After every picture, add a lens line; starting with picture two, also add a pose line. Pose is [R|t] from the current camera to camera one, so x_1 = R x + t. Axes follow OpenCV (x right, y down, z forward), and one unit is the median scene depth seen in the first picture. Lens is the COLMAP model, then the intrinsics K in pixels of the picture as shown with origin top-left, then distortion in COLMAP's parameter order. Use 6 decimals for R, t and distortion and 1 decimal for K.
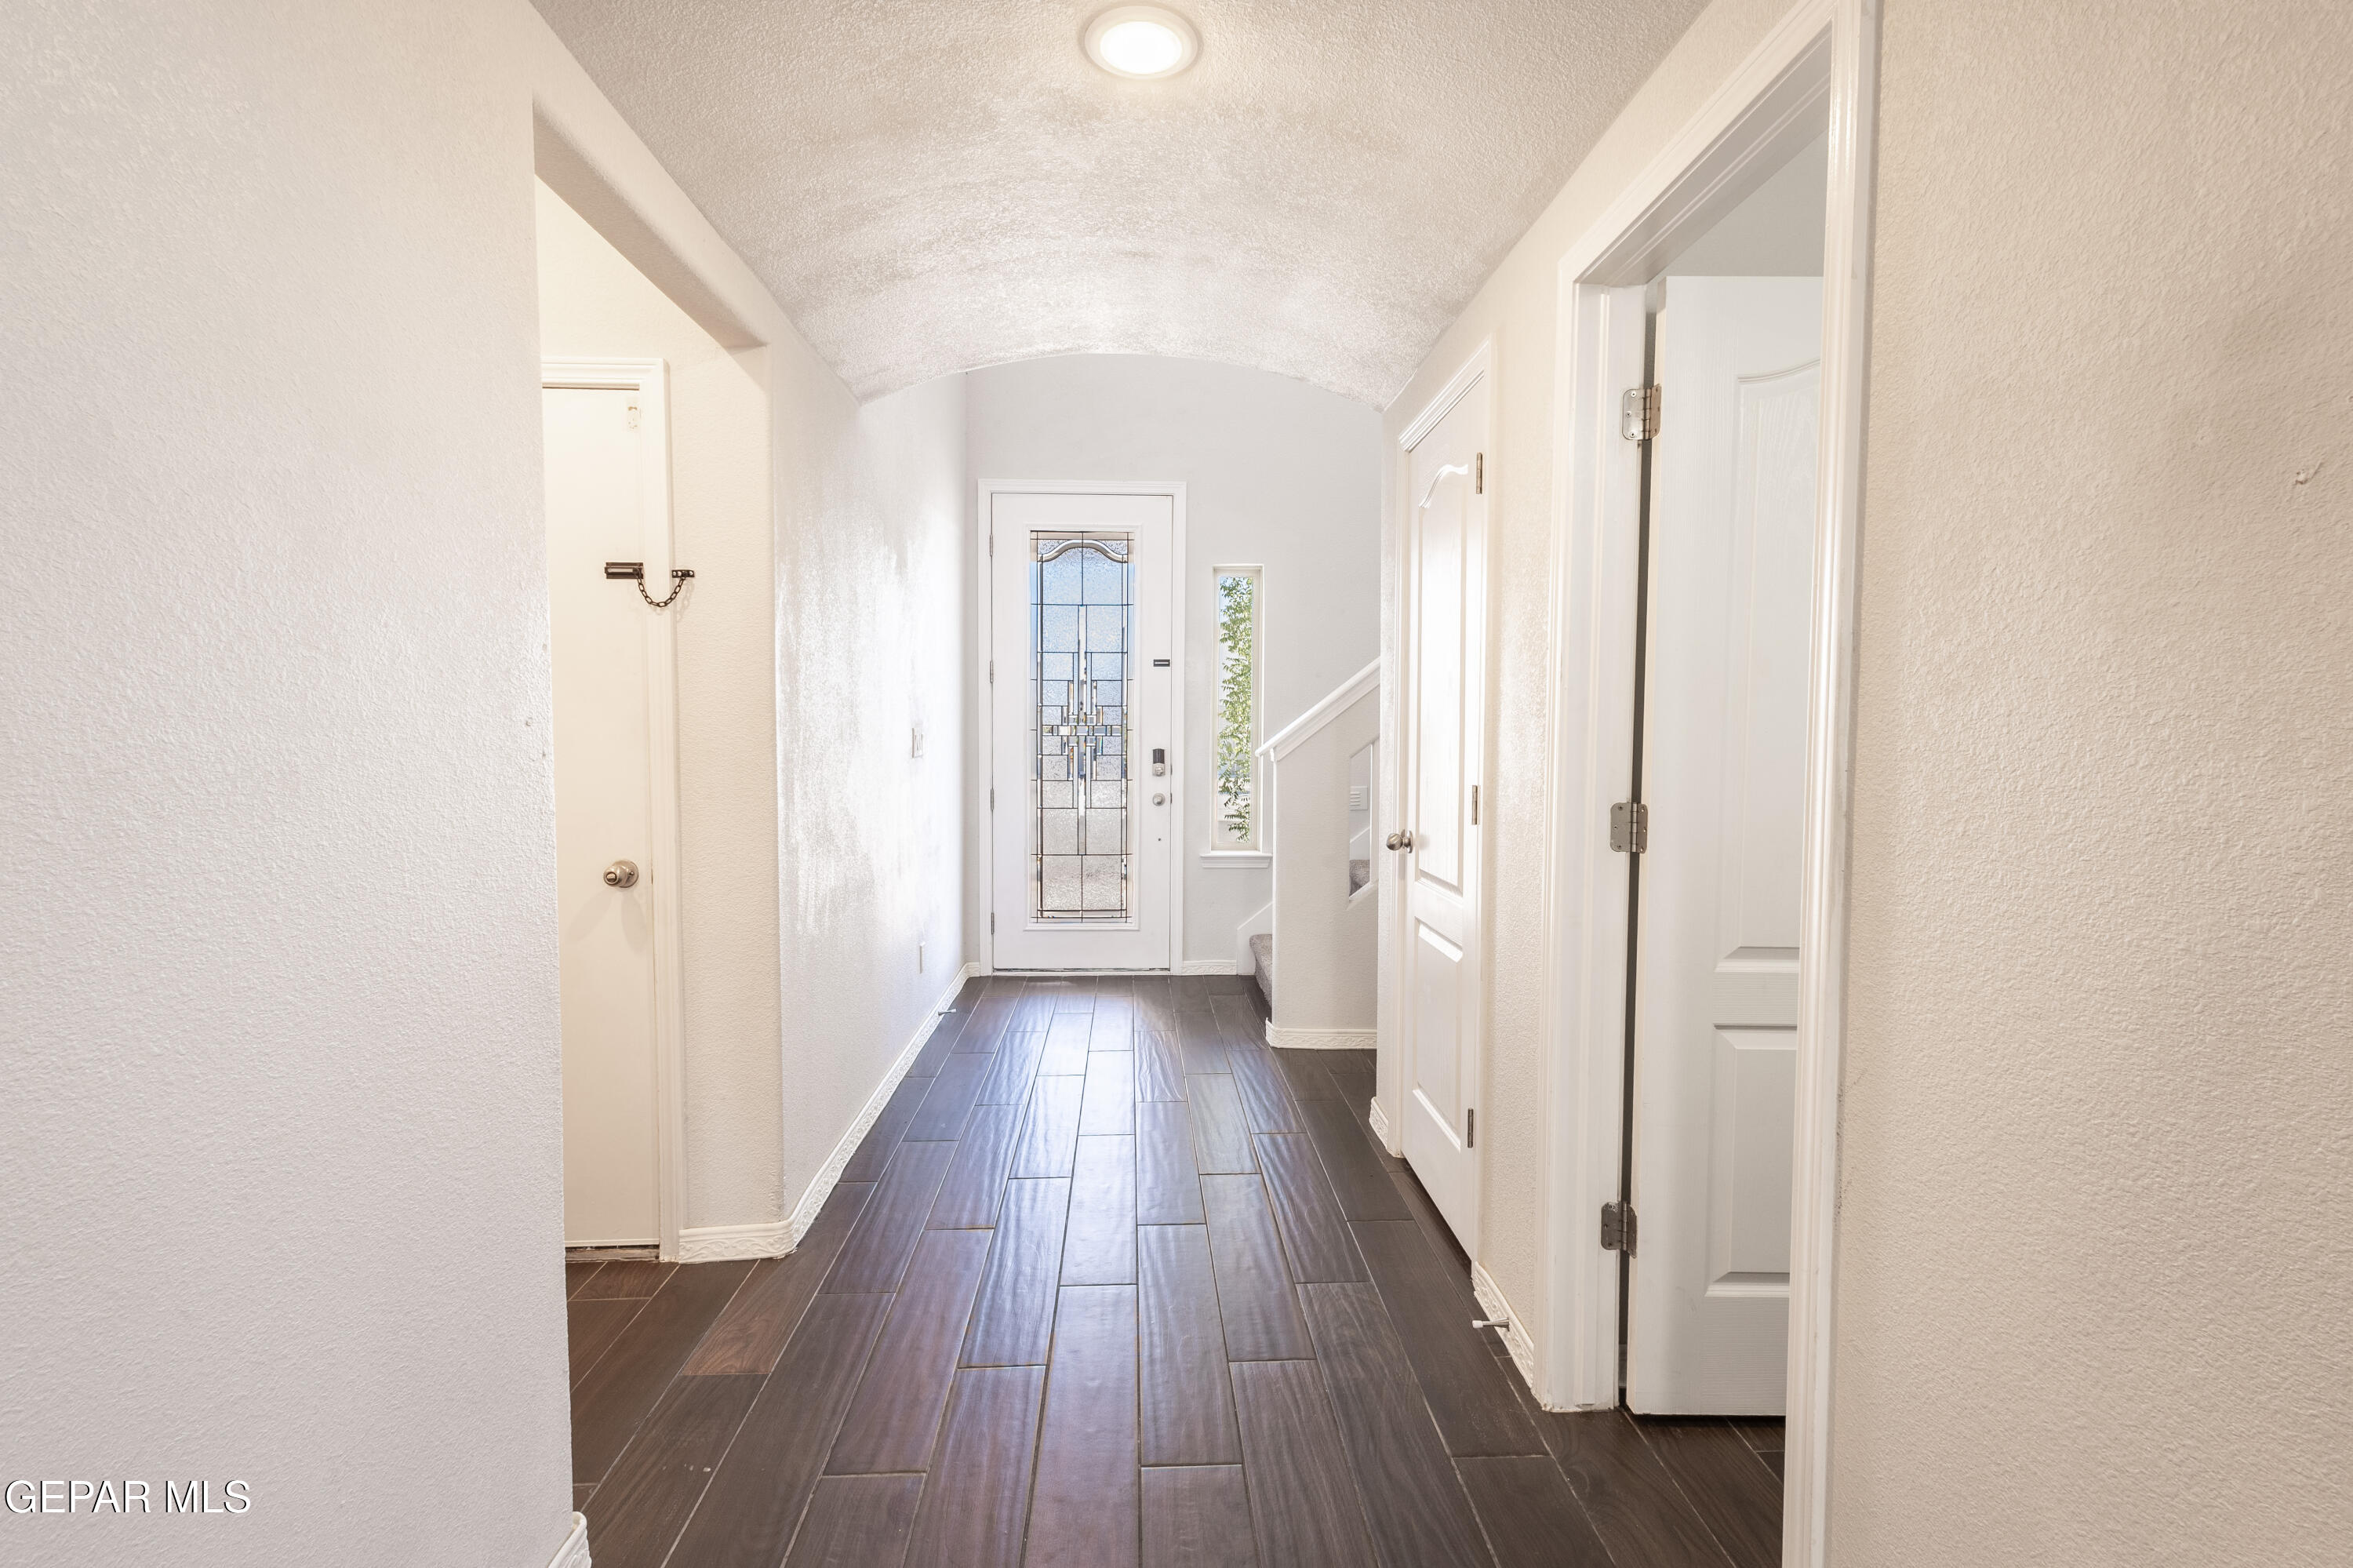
lens RADIAL K [[1094.6, 0, 1176.5], [0, 1094.6, 784.0], [0, 0, 1]] dist [0.010495, -0.000246]
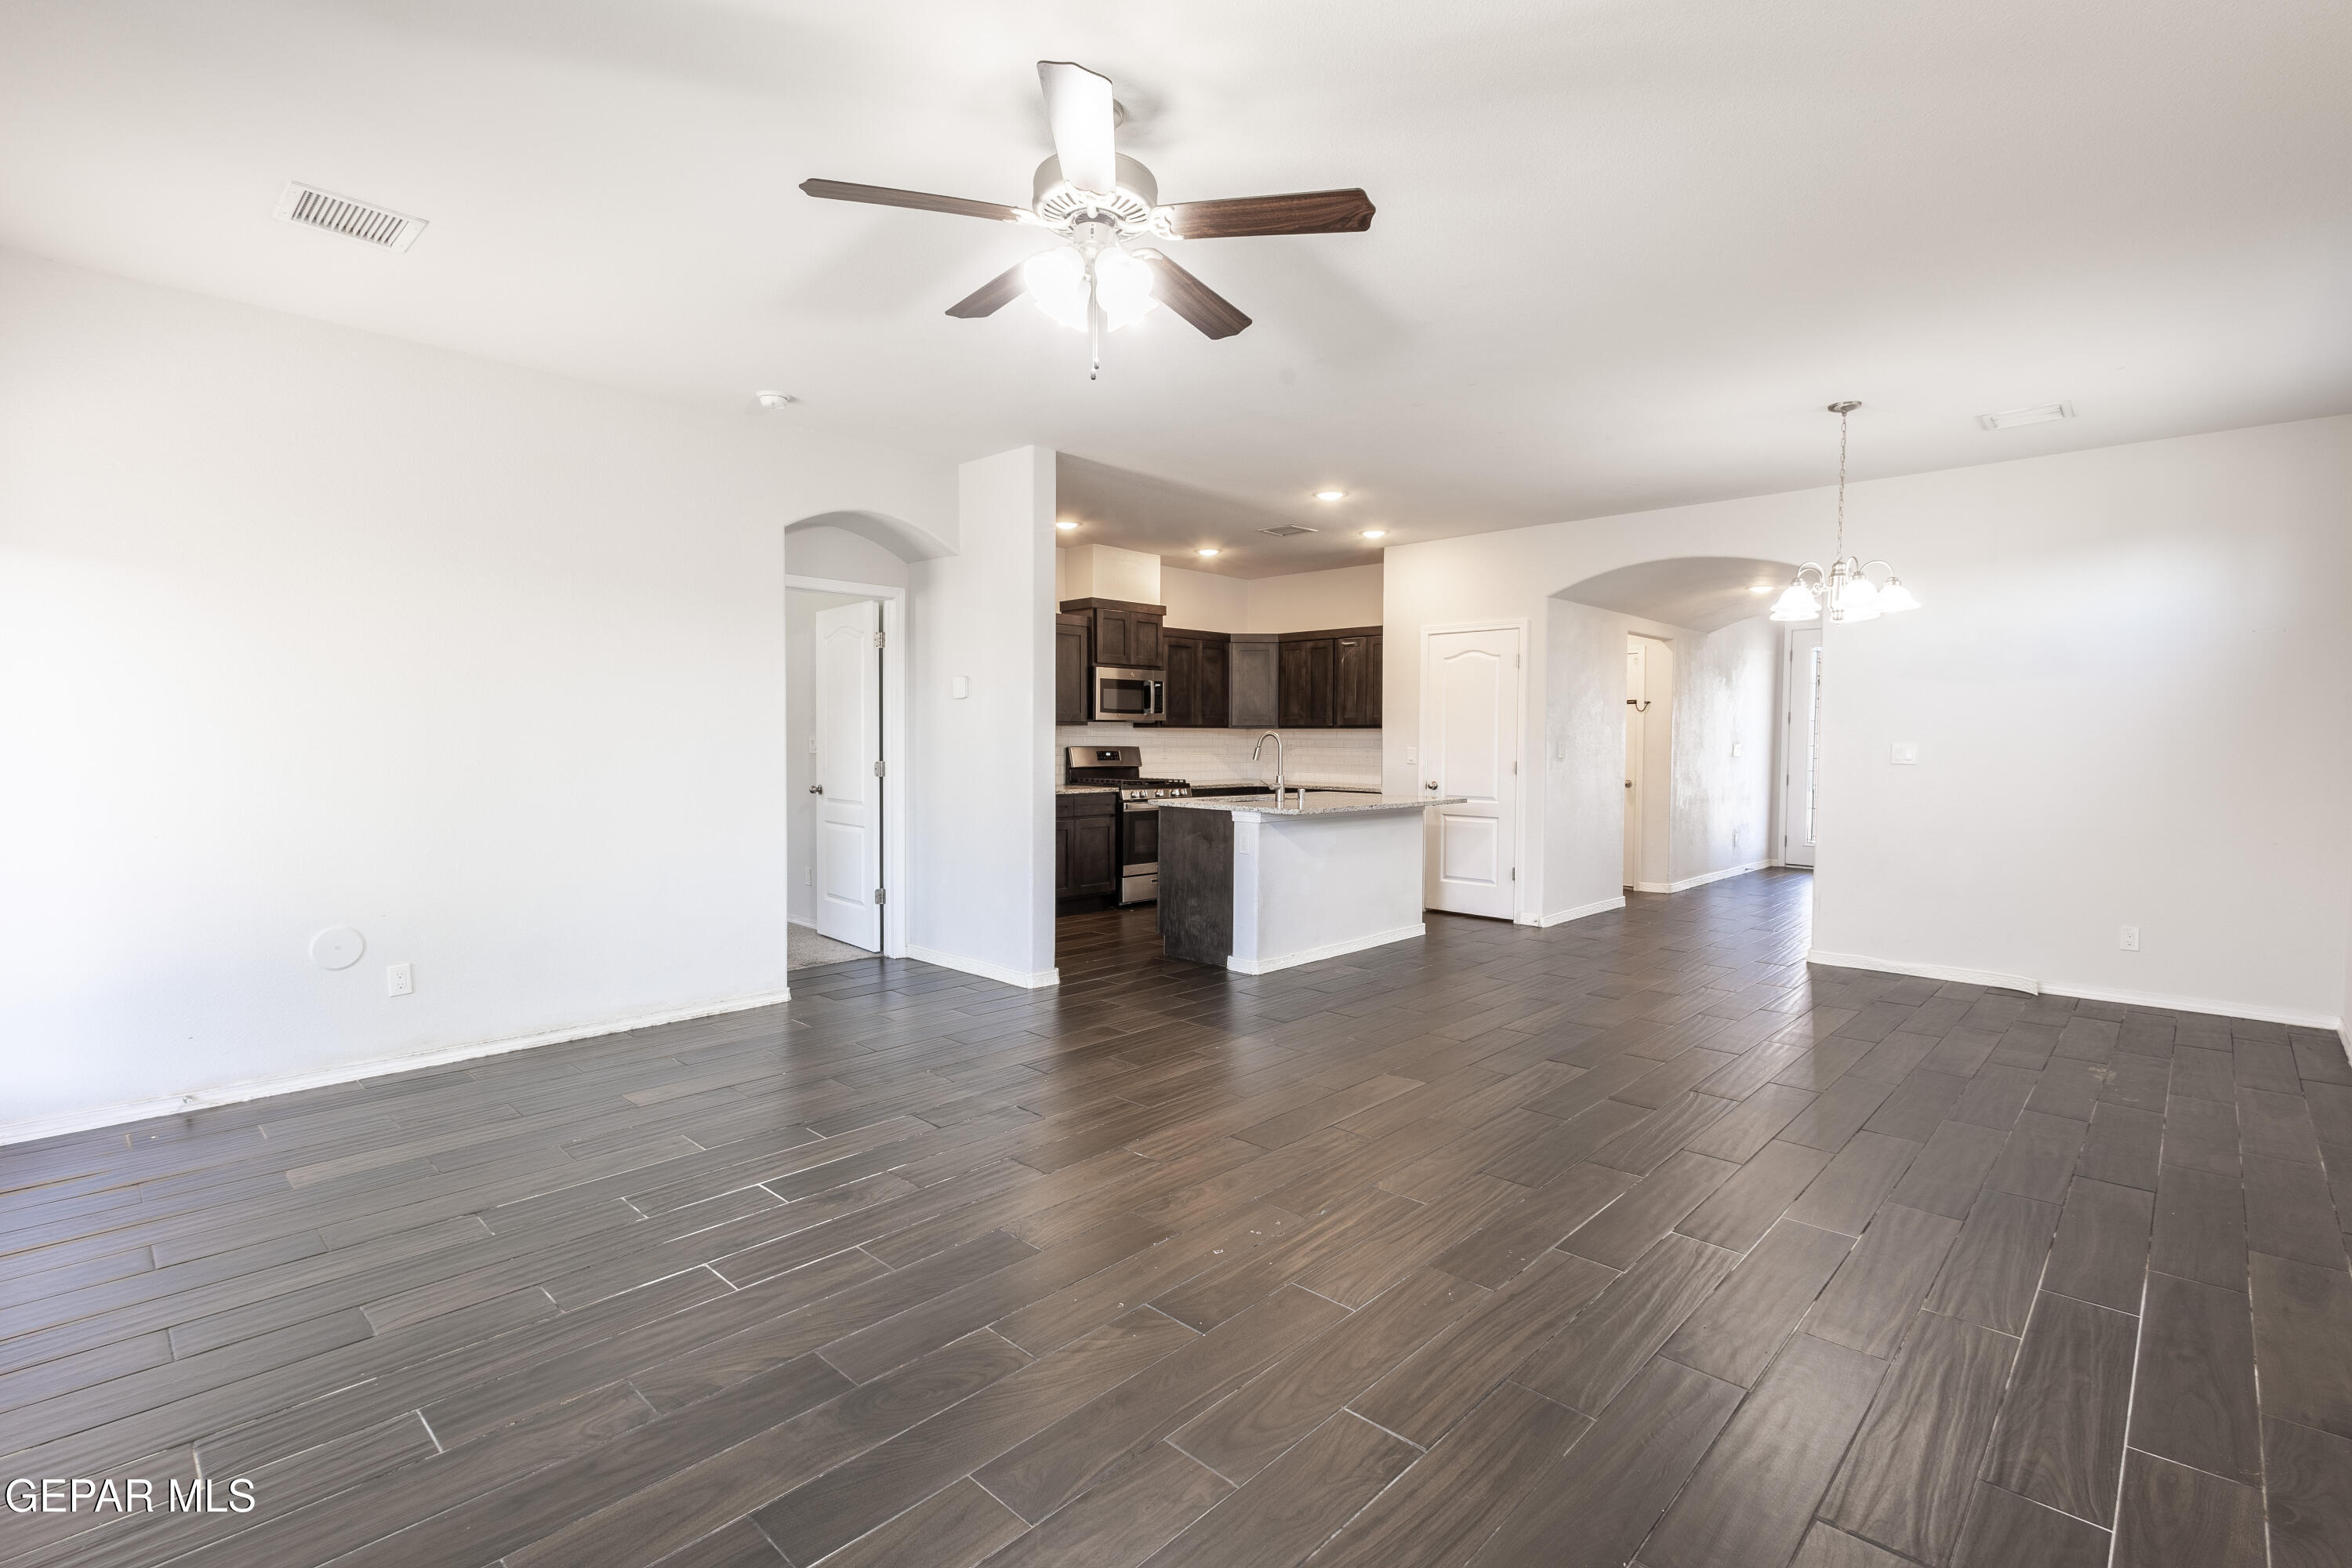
lens RADIAL K [[1094.1, 0, 1176.0], [0, 1094.1, 784.0], [0, 0, 1]] dist [0.010495, -0.000246]
pose [[0.698597, 0.027559, -0.714985, 0.905661], [-0.038493, 0.999258, 0.000905, 0.116475], [0.714479, 0.026890, 0.699139, -2.255778]]
